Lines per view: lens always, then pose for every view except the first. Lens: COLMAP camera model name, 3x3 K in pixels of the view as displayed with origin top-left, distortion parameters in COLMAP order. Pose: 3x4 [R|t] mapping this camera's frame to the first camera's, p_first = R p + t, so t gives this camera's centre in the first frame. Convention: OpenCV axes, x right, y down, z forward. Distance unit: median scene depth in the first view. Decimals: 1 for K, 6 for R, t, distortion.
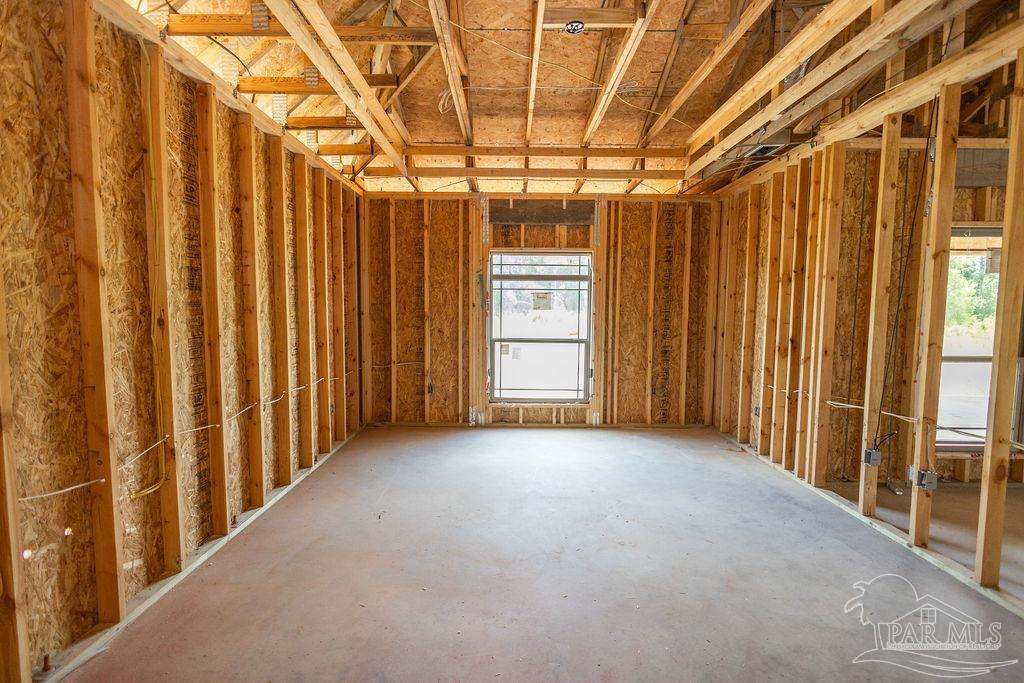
lens RADIAL K [[468.5, 0, 512.0], [0, 468.5, 341.5], [0, 0, 1]] dist [0.001812, -0.000284]
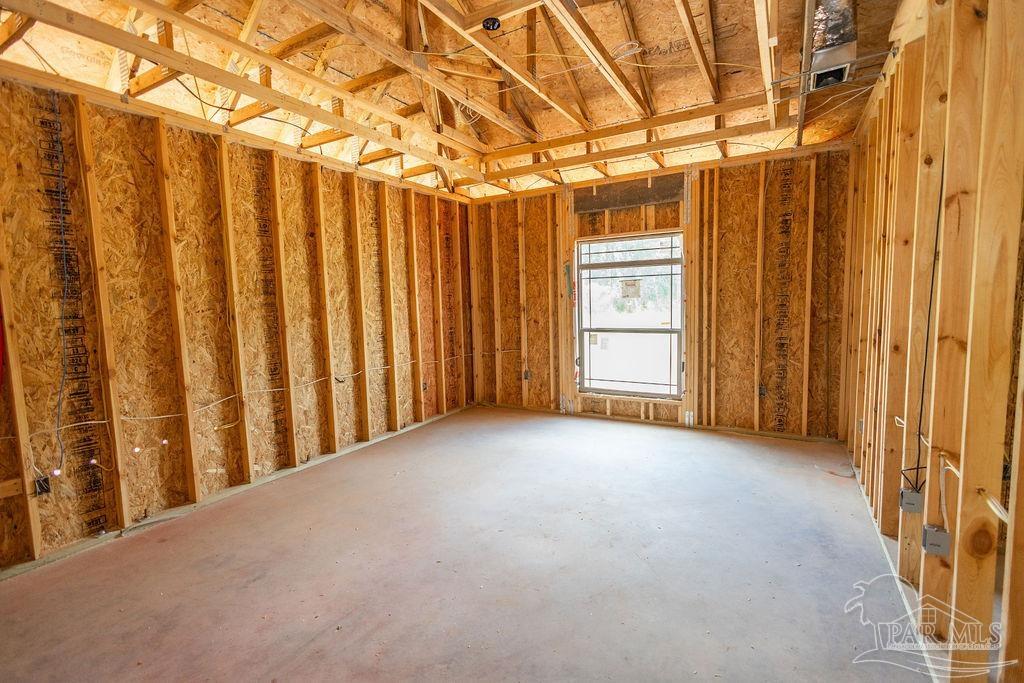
lens RADIAL K [[468.3, 0, 511.6], [0, 468.3, 342.8], [0, 0, 1]] dist [0.000634, 0.010607]
pose [[0.861527, 0.015939, -0.507462, 0.348745], [-0.003129, 0.999655, 0.026087, -0.001122], [0.507702, -0.020887, 0.861279, 0.061598]]
